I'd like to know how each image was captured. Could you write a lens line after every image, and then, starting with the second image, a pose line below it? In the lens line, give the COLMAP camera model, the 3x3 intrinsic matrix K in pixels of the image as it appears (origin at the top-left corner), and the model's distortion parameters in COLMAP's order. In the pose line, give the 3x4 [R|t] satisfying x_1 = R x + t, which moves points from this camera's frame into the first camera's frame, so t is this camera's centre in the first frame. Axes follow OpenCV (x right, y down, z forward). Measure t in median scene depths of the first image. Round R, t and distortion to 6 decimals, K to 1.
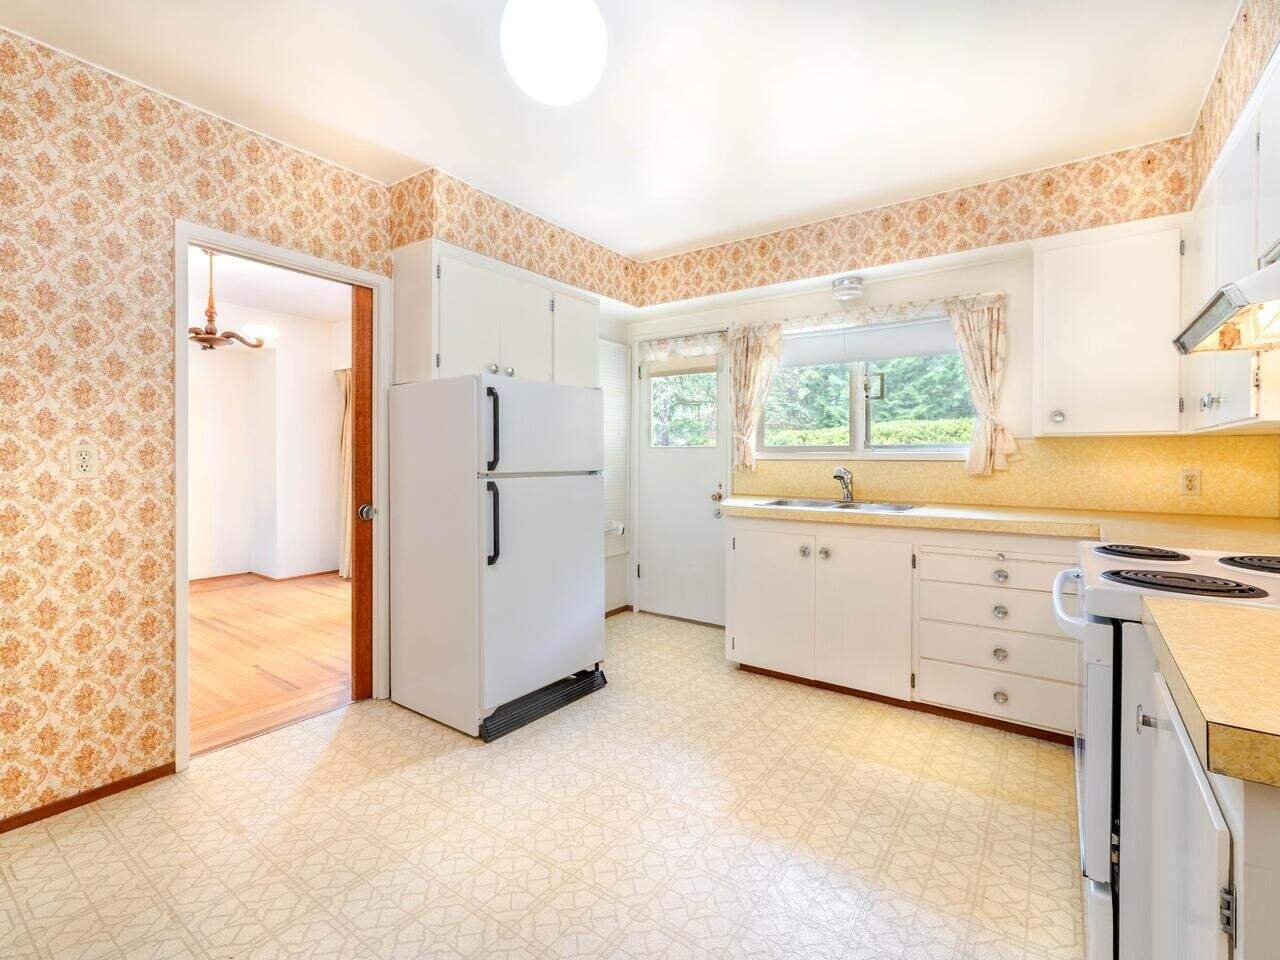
lens RADIAL K [[597.8, 0, 637.6], [0, 597.8, 467.7], [0, 0, 1]] dist [0.002607, 0.000856]
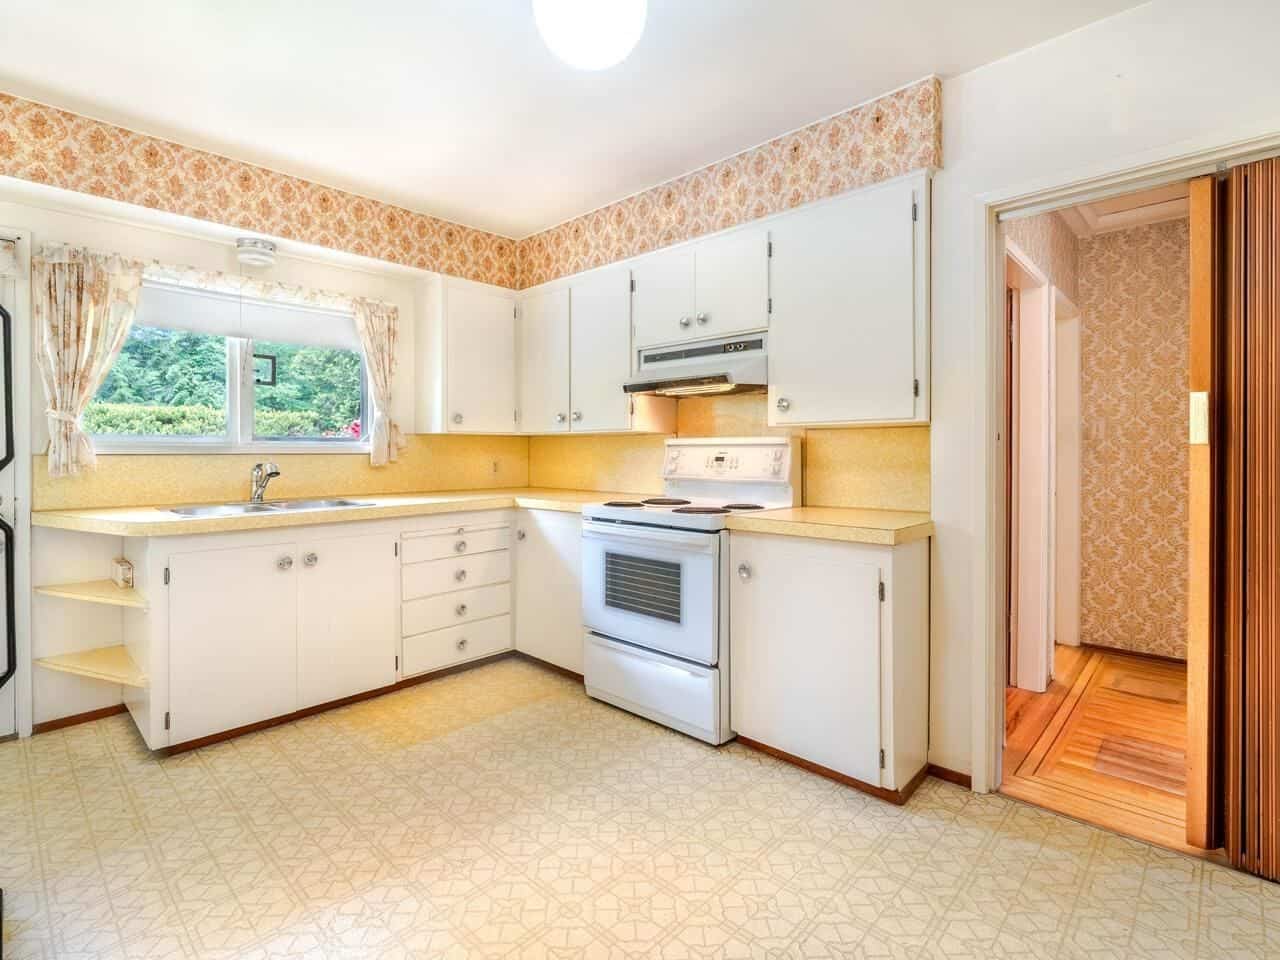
lens RADIAL K [[622.2, 0, 657.8], [0, 622.2, 455.4], [0, 0, 1]] dist [-0.003706, -0.000049]
pose [[0.118774, -0.011272, 0.992857, -0.520019], [0.019345, 0.999772, 0.009037, -0.008778], [-0.992733, 0.018133, 0.118965, 0.376222]]
